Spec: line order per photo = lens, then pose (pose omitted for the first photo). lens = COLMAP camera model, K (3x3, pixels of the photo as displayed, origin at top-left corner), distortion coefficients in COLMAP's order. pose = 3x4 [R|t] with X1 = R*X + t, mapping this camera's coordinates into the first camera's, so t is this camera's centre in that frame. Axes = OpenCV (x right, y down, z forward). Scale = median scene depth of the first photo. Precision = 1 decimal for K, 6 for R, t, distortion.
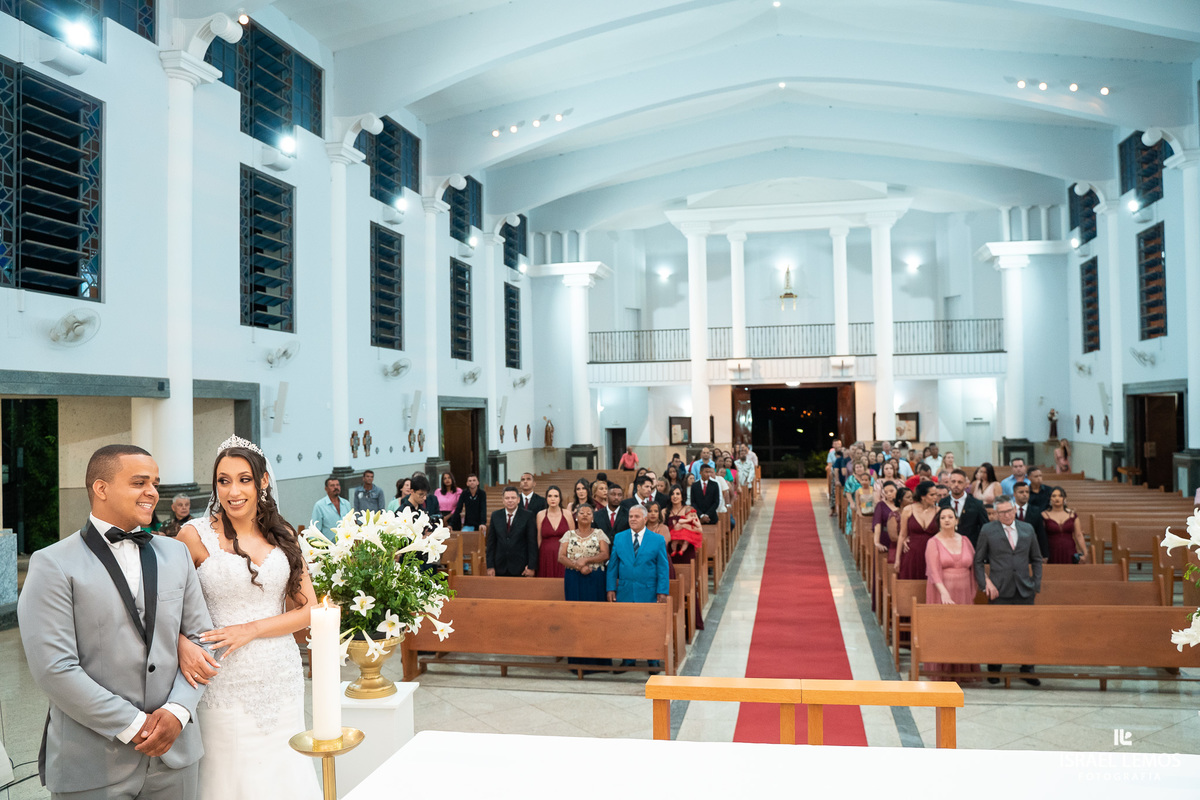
lens RADIAL K [[983.5, 0, 600.0], [0, 983.5, 400.0], [0, 0, 1]] dist [-0.090800, 0.000395]
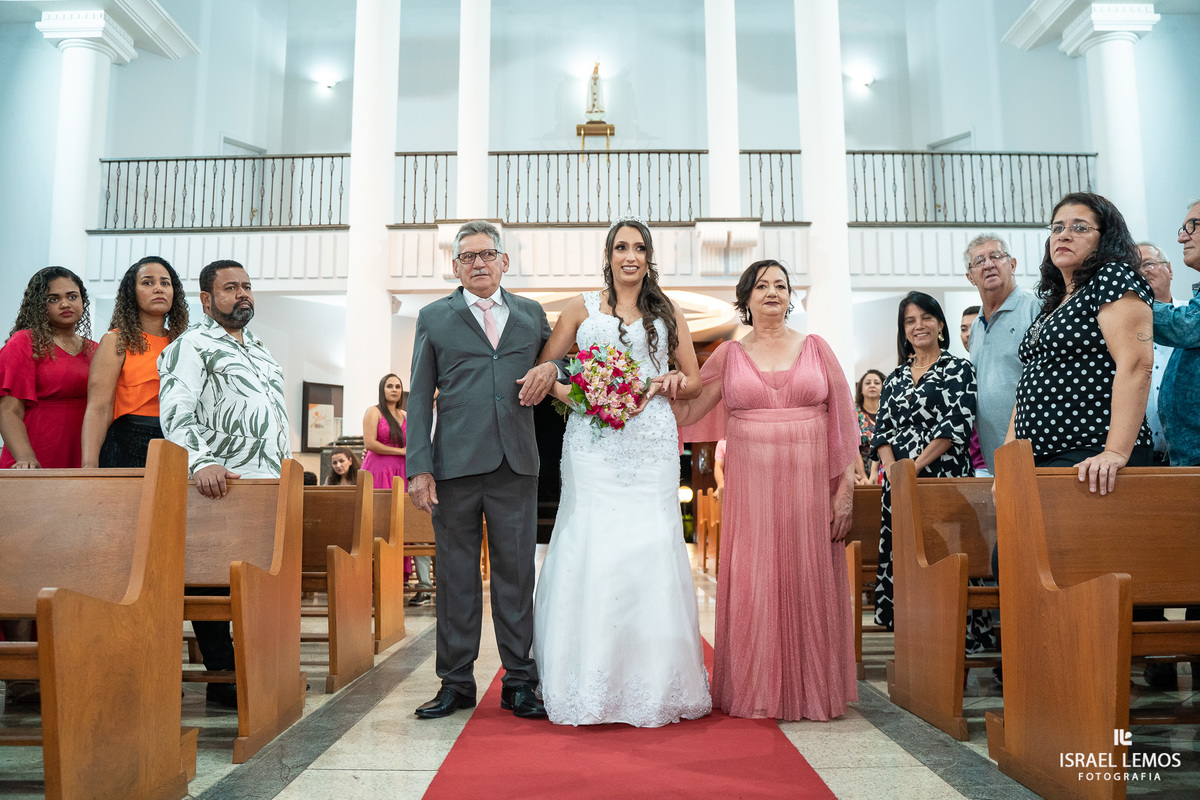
lens RADIAL K [[983.5, 0, 600.0], [0, 983.5, 400.0], [0, 0, 1]] dist [-0.090800, 0.000395]
pose [[0.979992, 0.033133, 0.196260, 0.118412], [-0.016045, 0.995989, -0.088031, 0.061533], [-0.198390, 0.083121, 0.976592, 0.612272]]
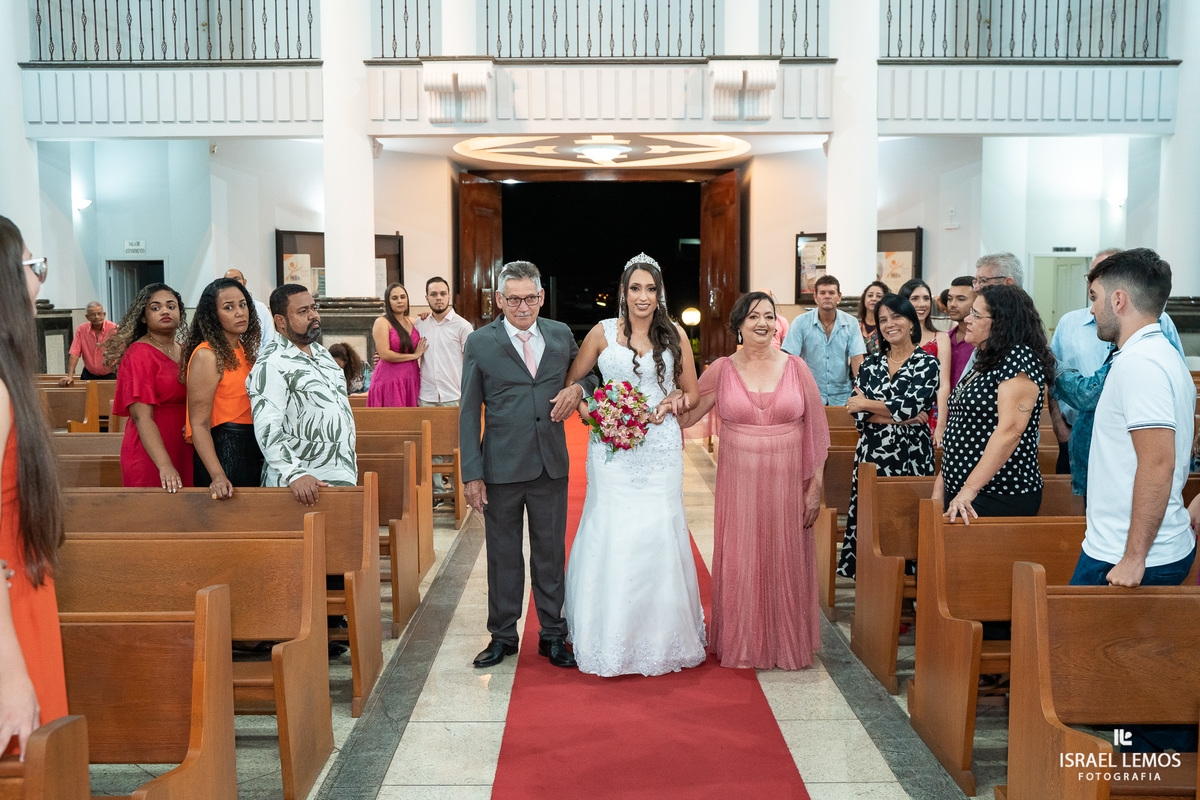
lens RADIAL K [[1161.1, 0, 600.0], [0, 1161.1, 400.0], [0, 0, 1]] dist [-0.009616, -0.027085]
pose [[0.978870, -0.003405, 0.204457, 0.106407], [-0.017545, 0.994776, 0.100567, 0.036559], [-0.203731, -0.102029, 0.973696, 0.570014]]
